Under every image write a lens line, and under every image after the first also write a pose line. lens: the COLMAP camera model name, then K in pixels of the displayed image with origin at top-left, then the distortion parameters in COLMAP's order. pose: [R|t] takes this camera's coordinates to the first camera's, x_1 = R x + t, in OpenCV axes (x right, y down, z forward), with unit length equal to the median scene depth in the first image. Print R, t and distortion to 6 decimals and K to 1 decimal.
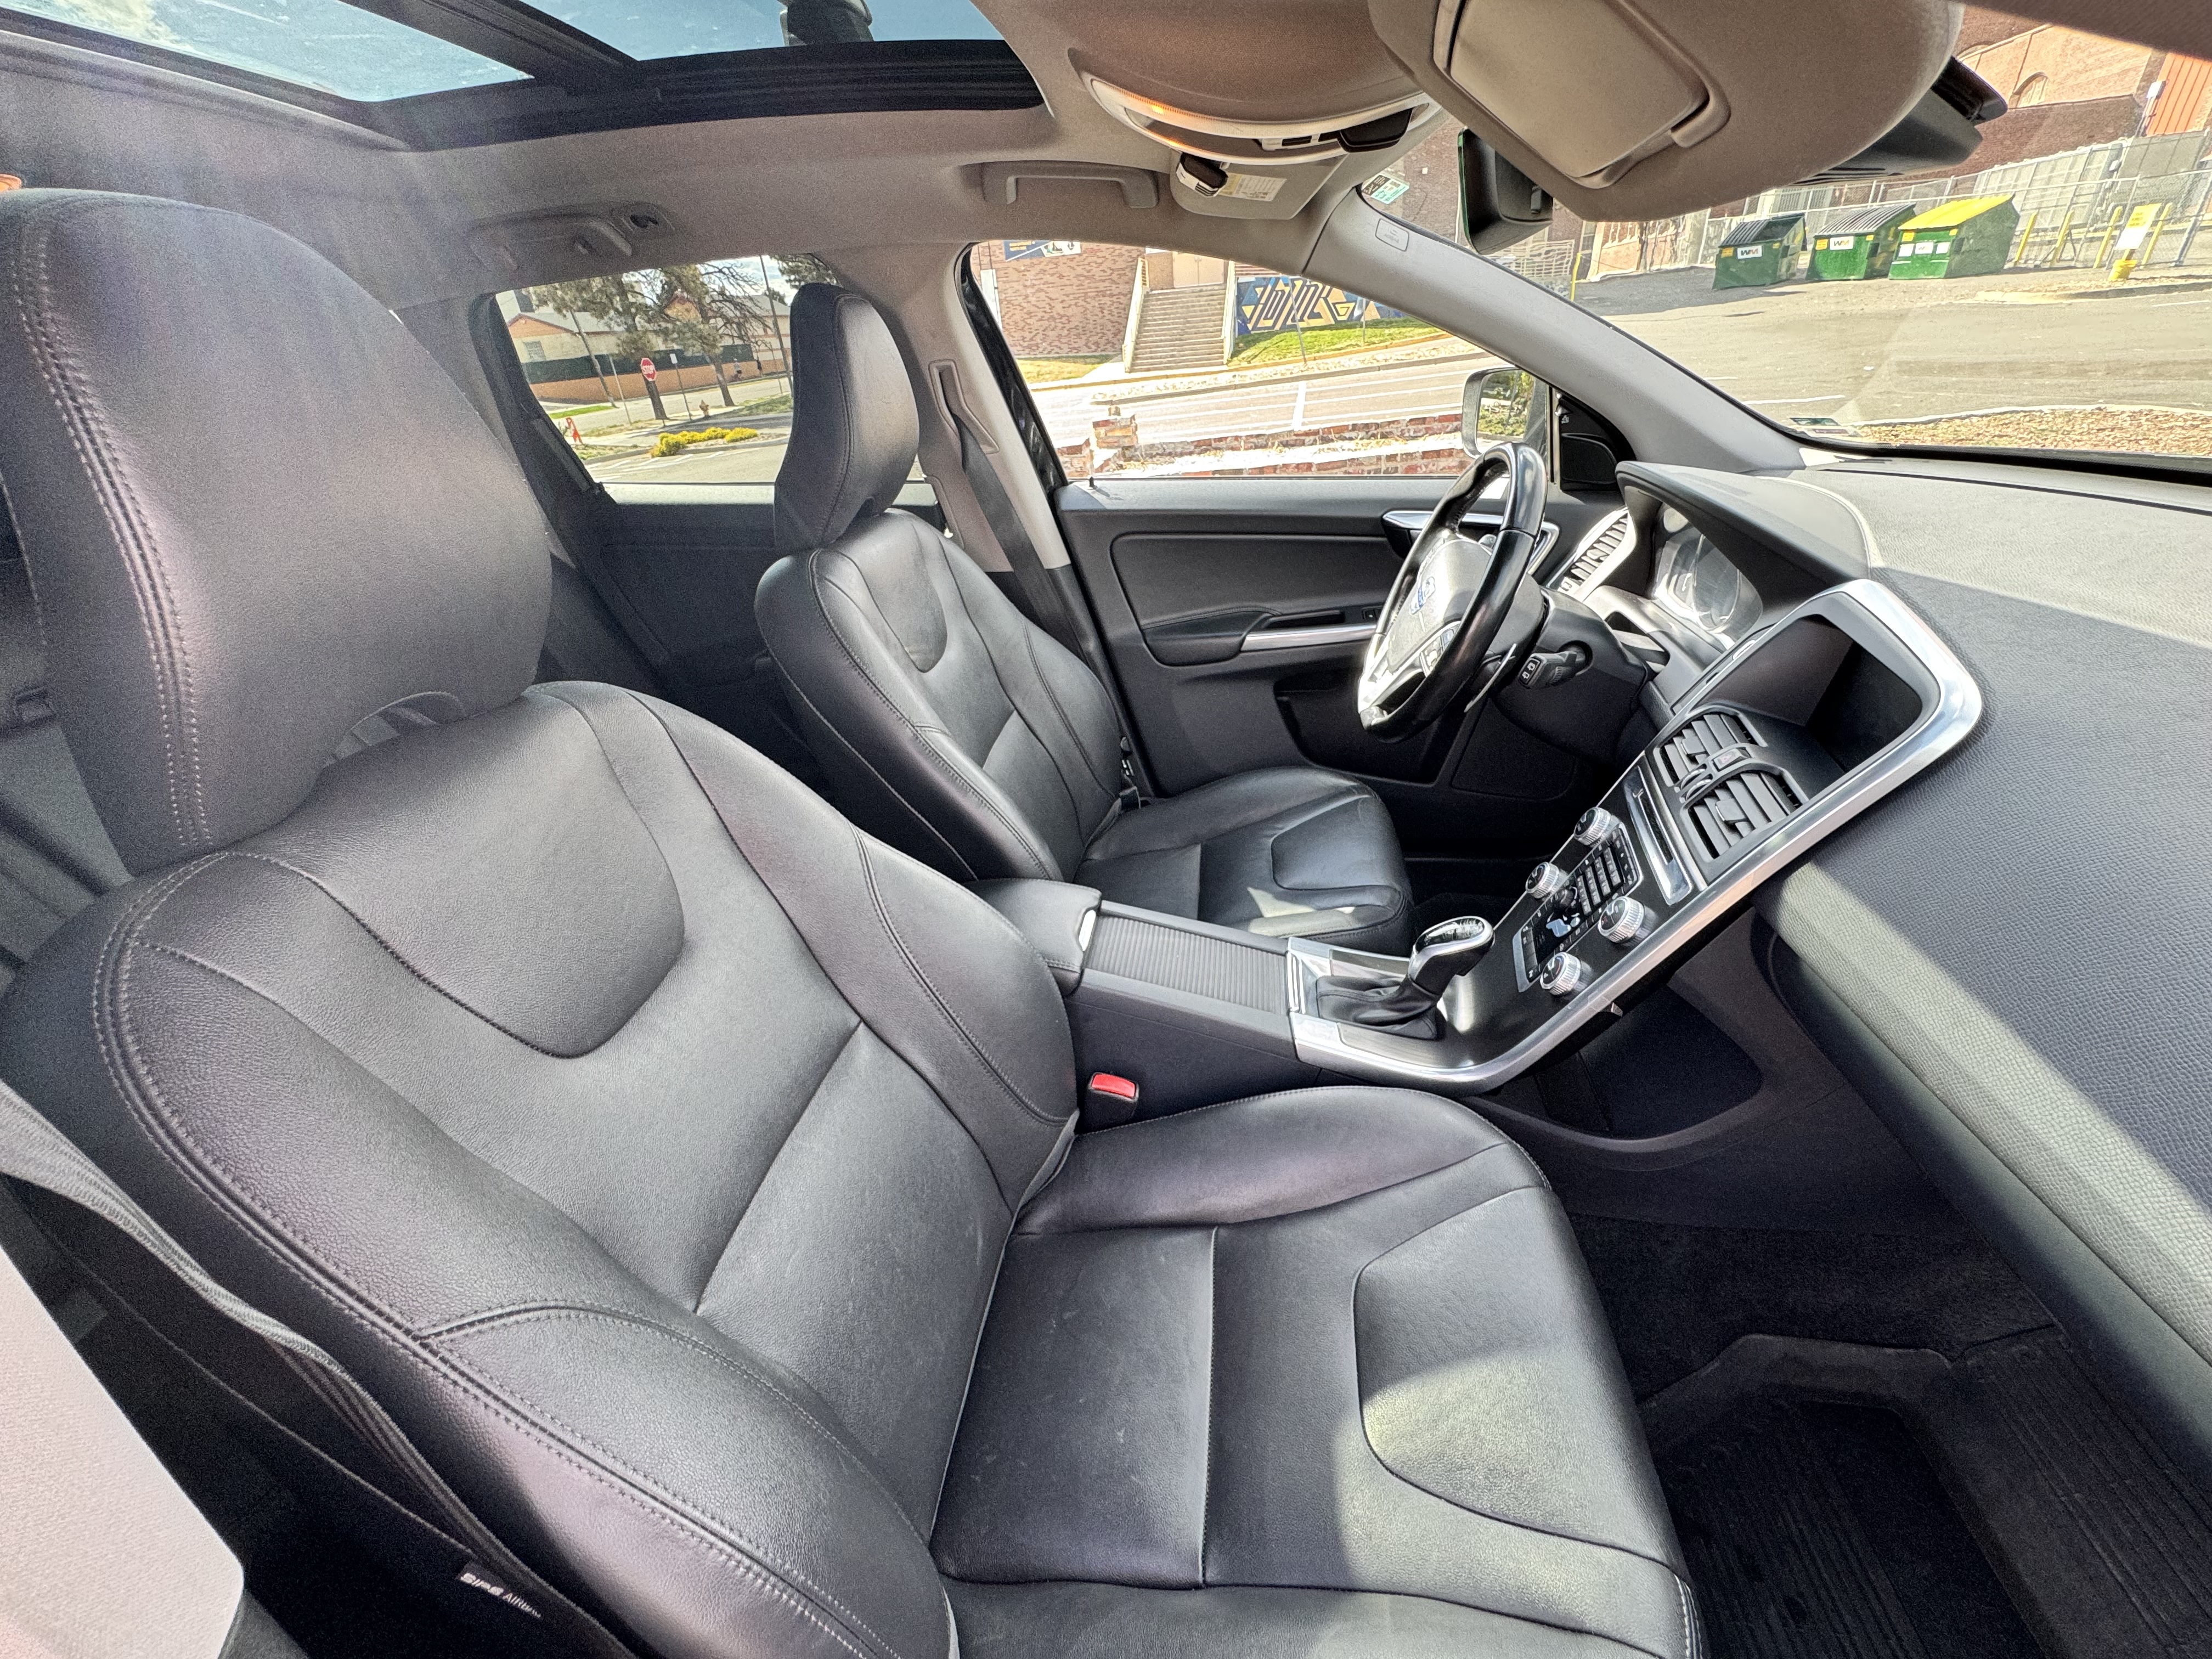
lens RADIAL K [[898.1, 0, 1106.0], [0, 898.1, 829.5], [0, 0, 1]] dist [-0.008960, -0.000267]
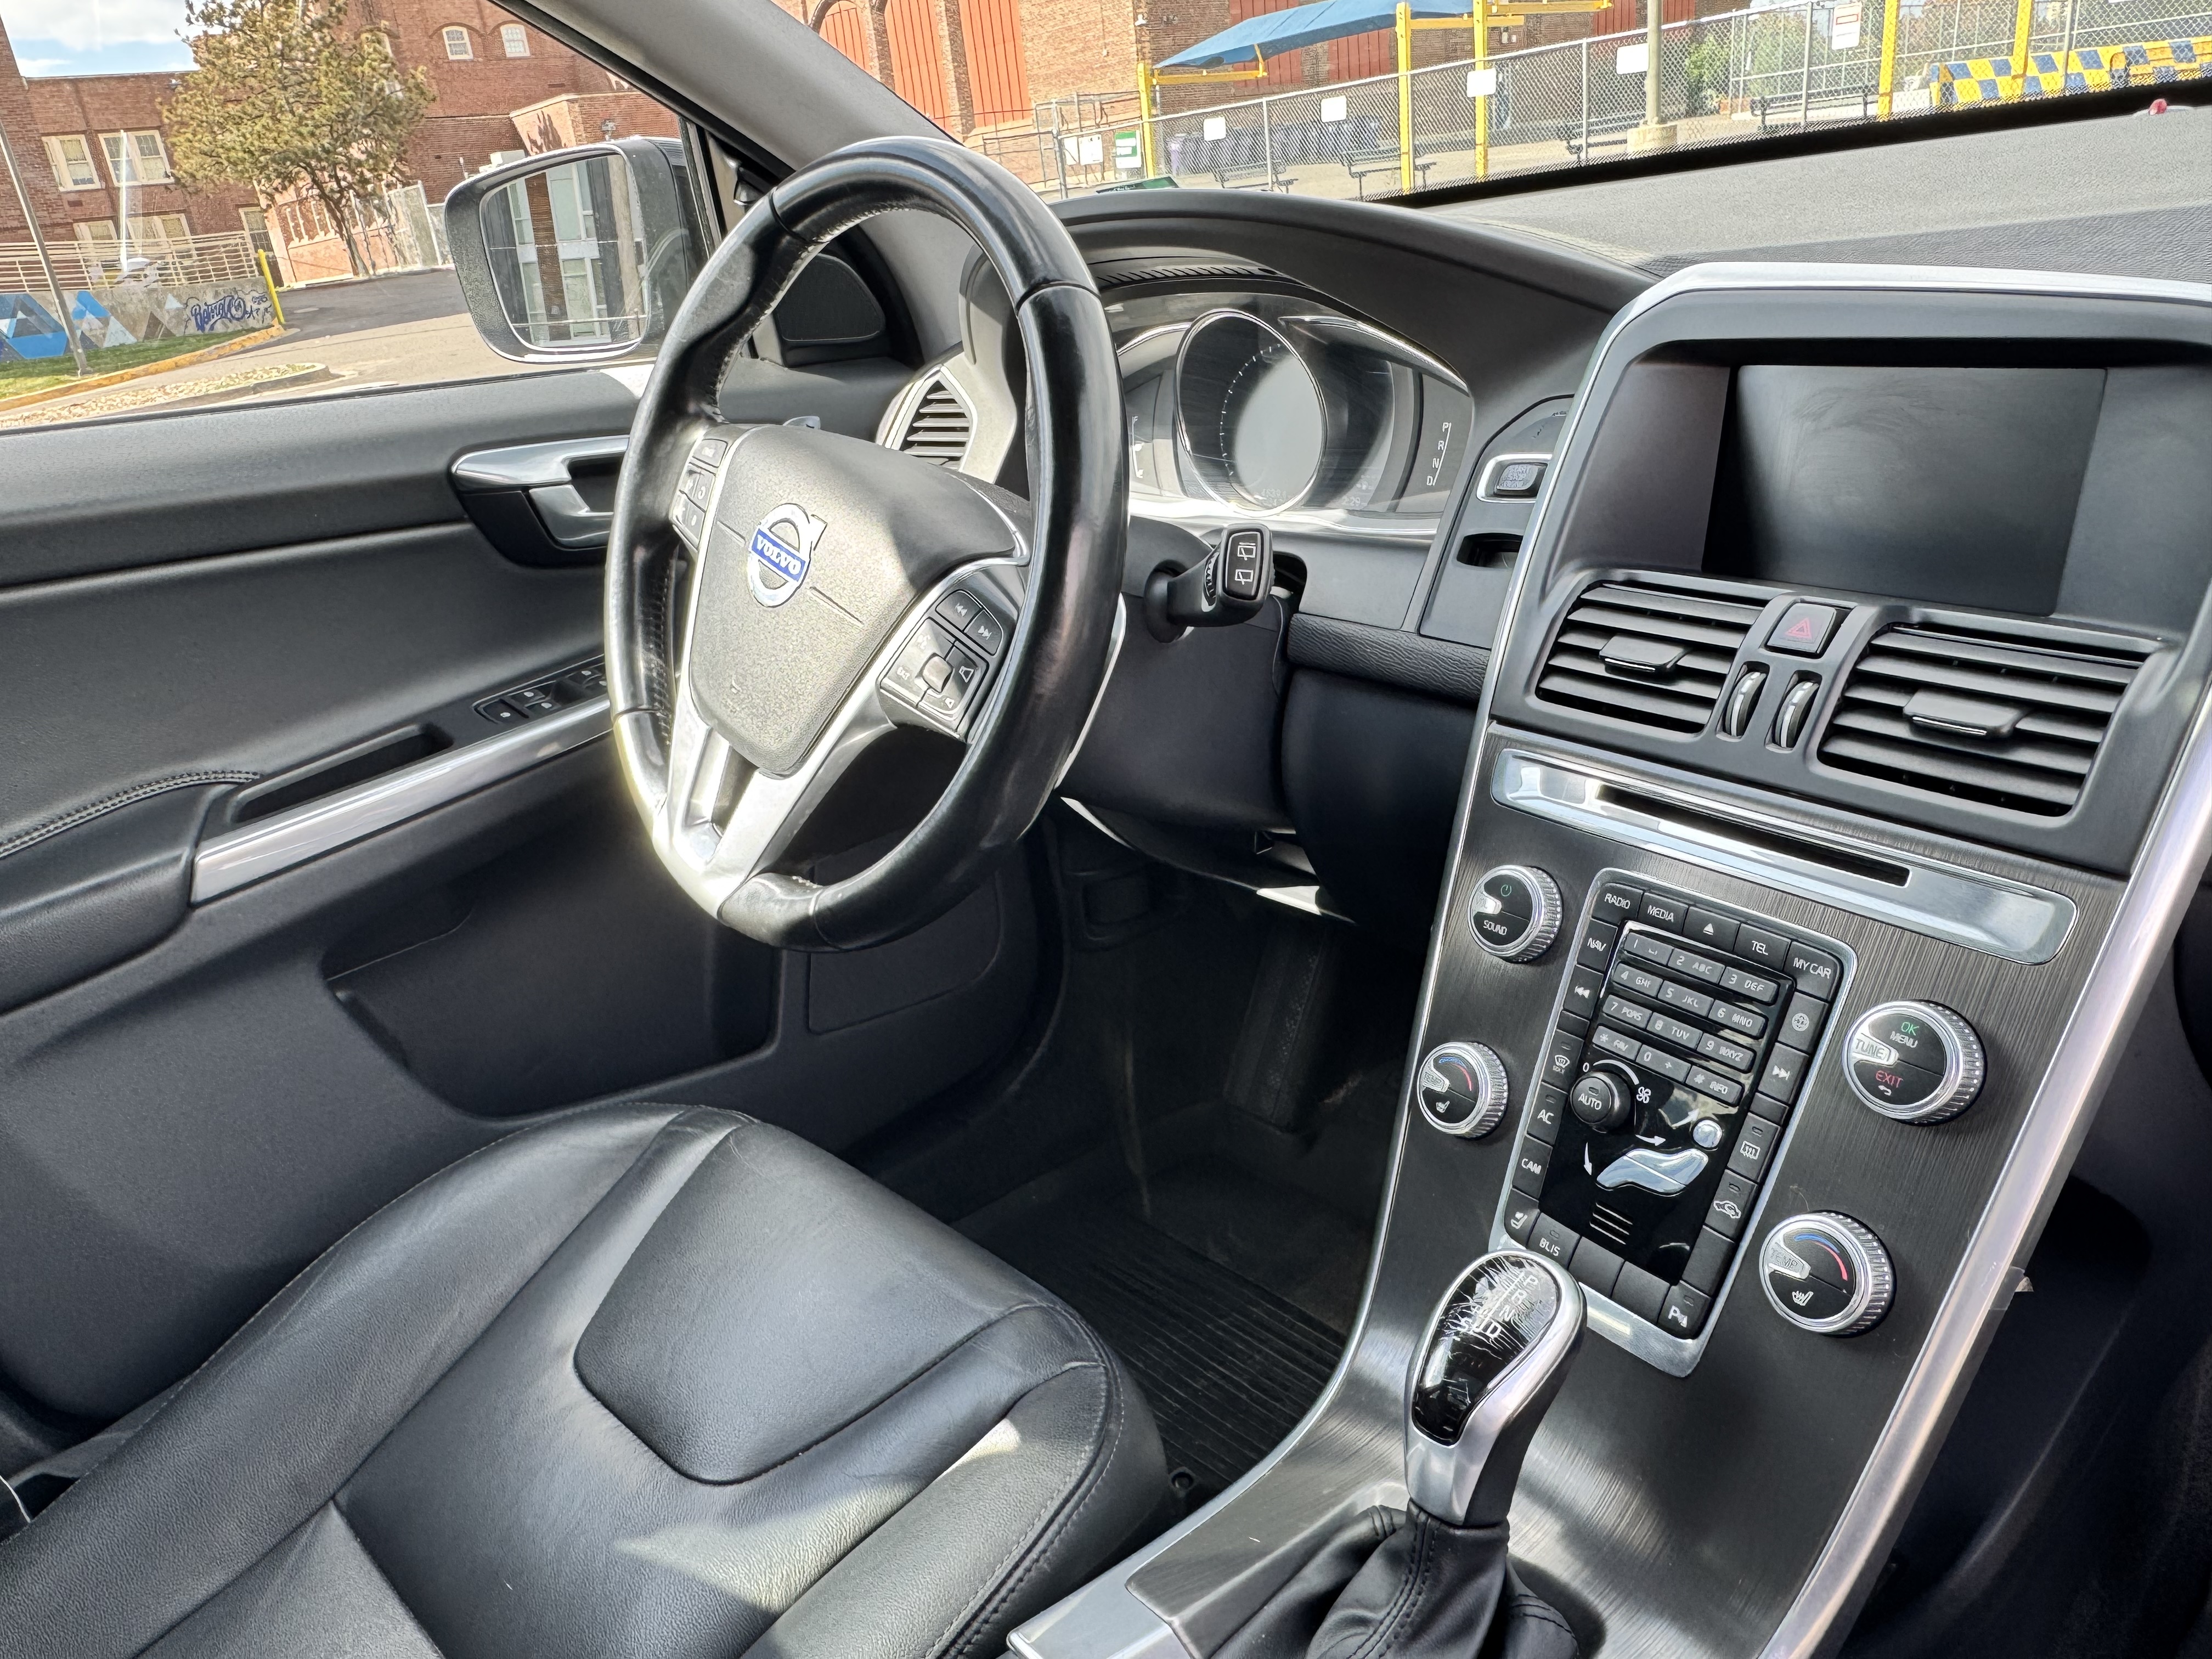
lens RADIAL K [[1546.1, 0, 1106.0], [0, 1546.1, 829.5], [0, 0, 1]] dist [-0.008475, 0.002068]
pose [[0.626927, -0.289752, 0.723192, -0.053710], [0.436943, 0.899300, -0.018469, -0.078897], [-0.645015, 0.327572, 0.690400, 0.459641]]
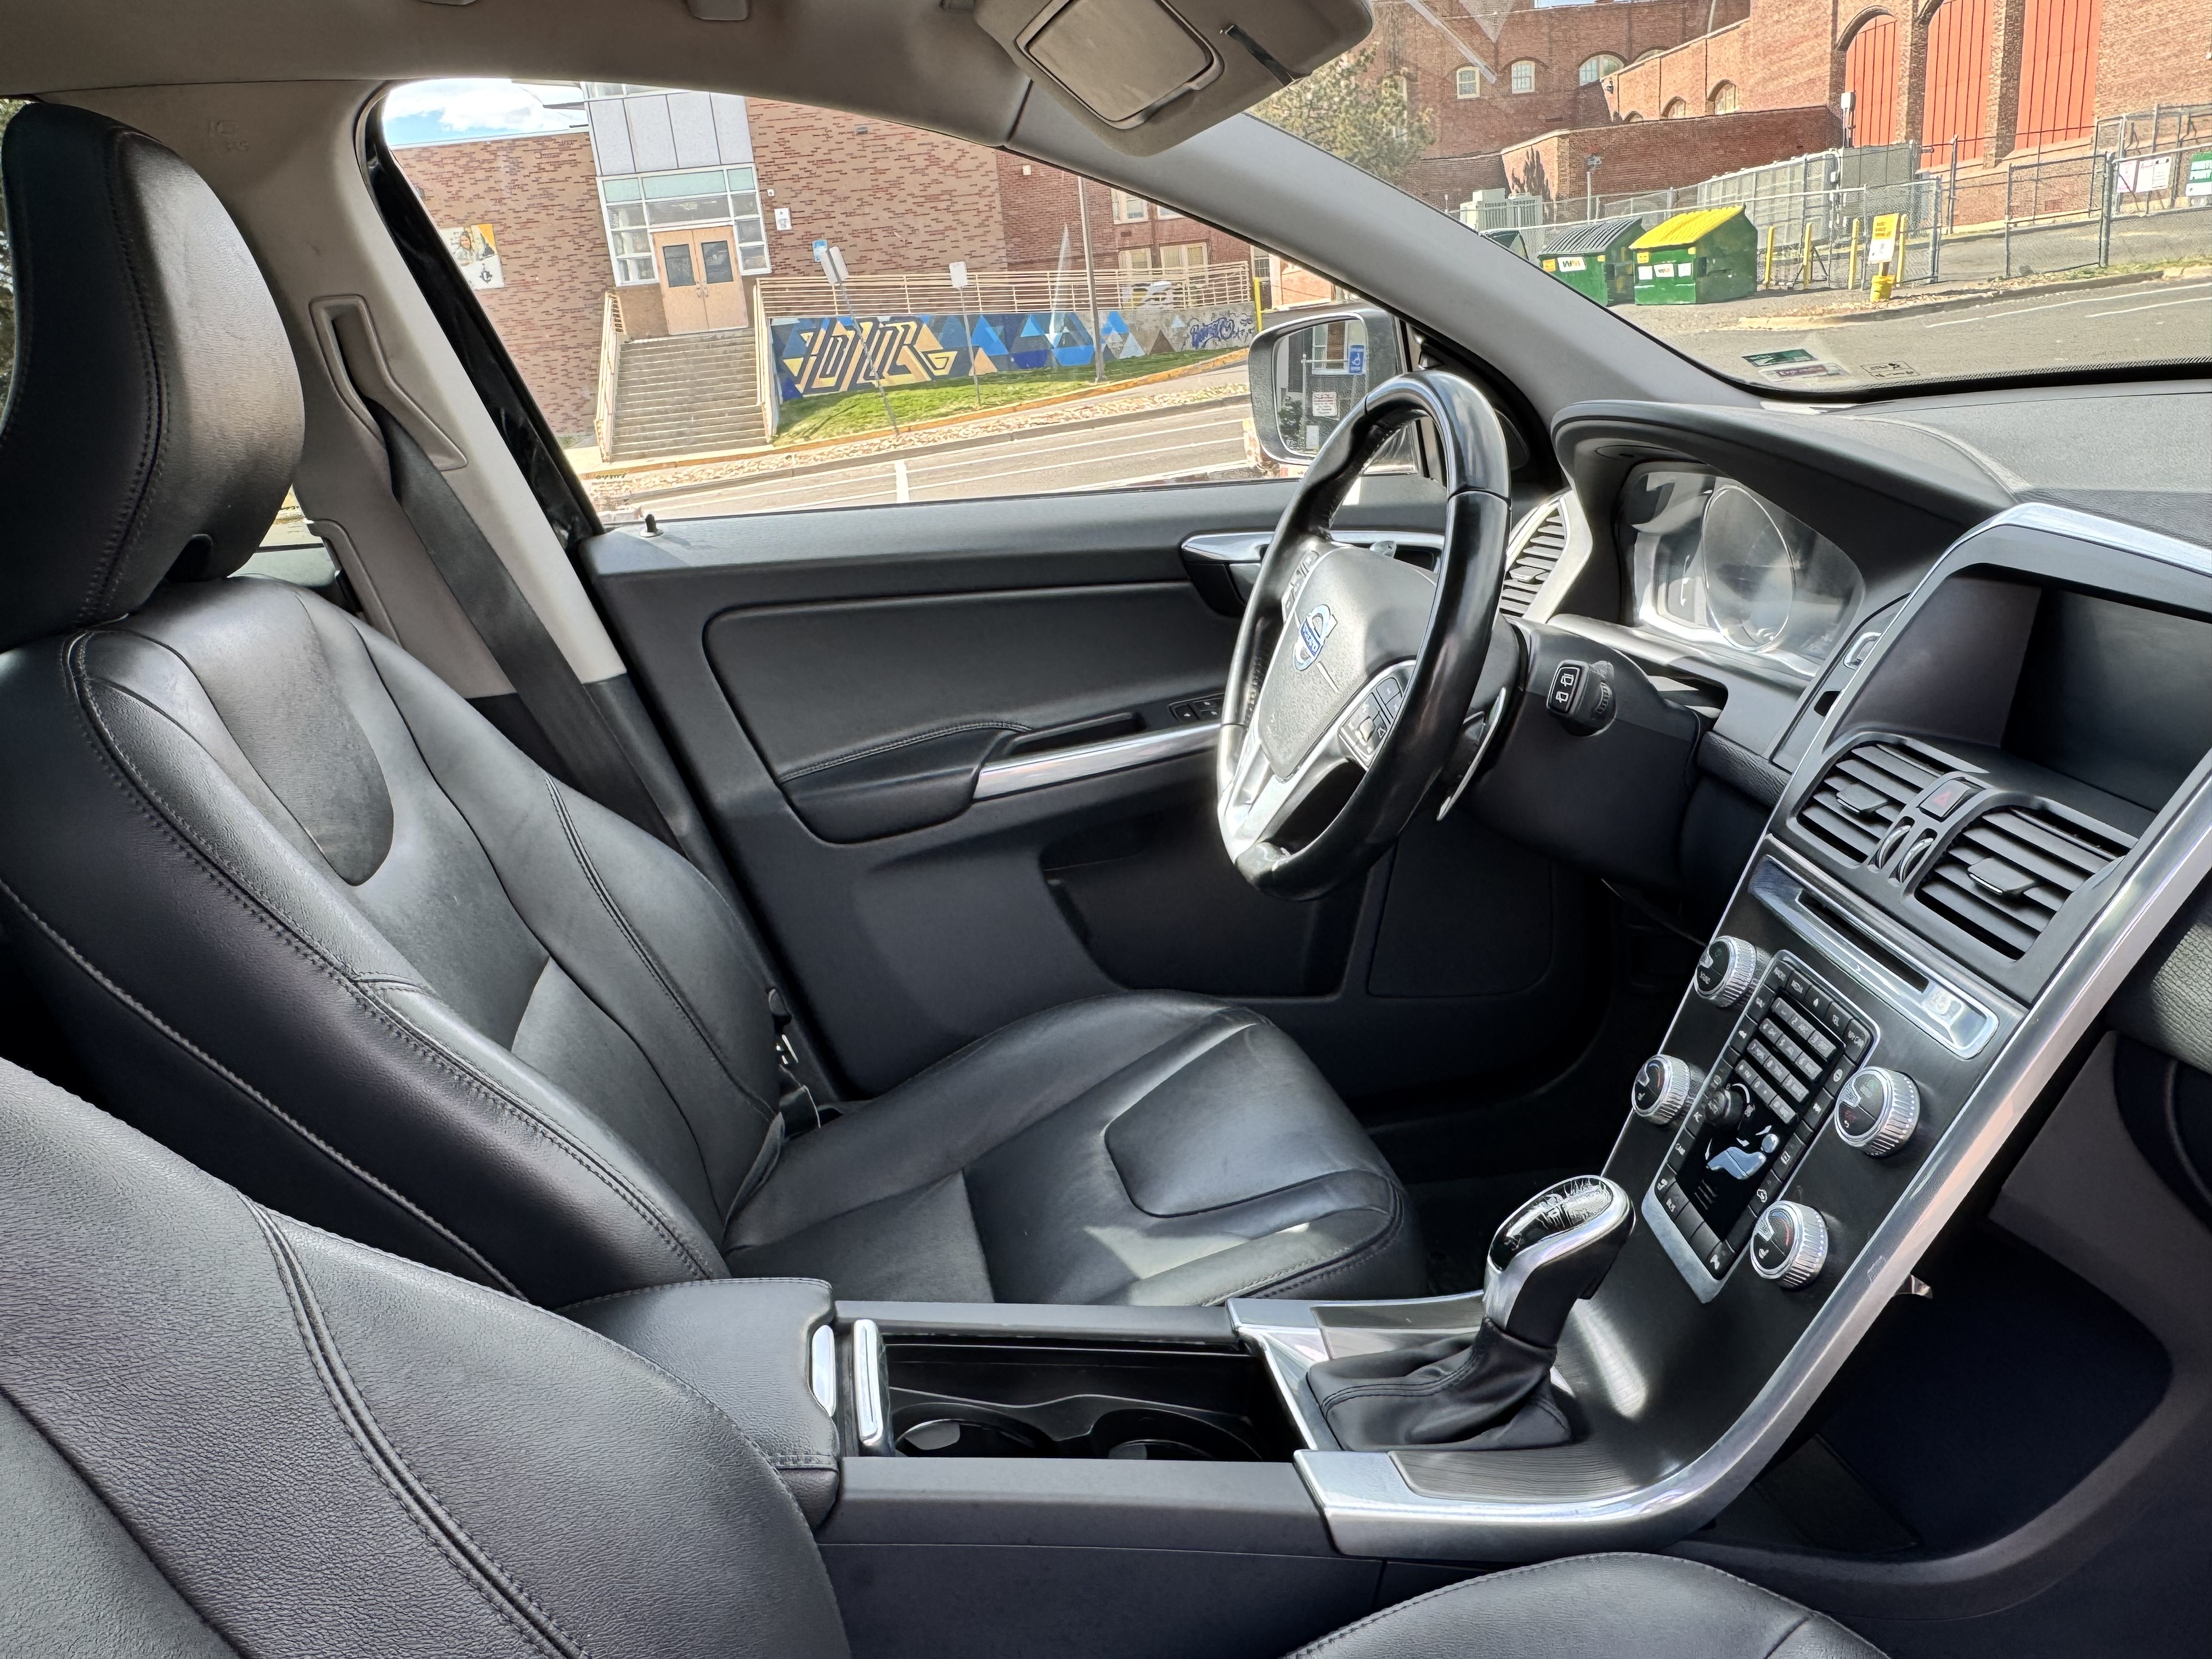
lens RADIAL K [[1546.1, 0, 1106.0], [0, 1546.1, 829.5], [0, 0, 1]] dist [-0.008475, 0.002068]
pose [[0.946135, -0.112104, 0.303746, -0.071897], [0.179564, 0.962330, -0.204152, 0.027835], [-0.269417, 0.247697, 0.930624, 0.144968]]
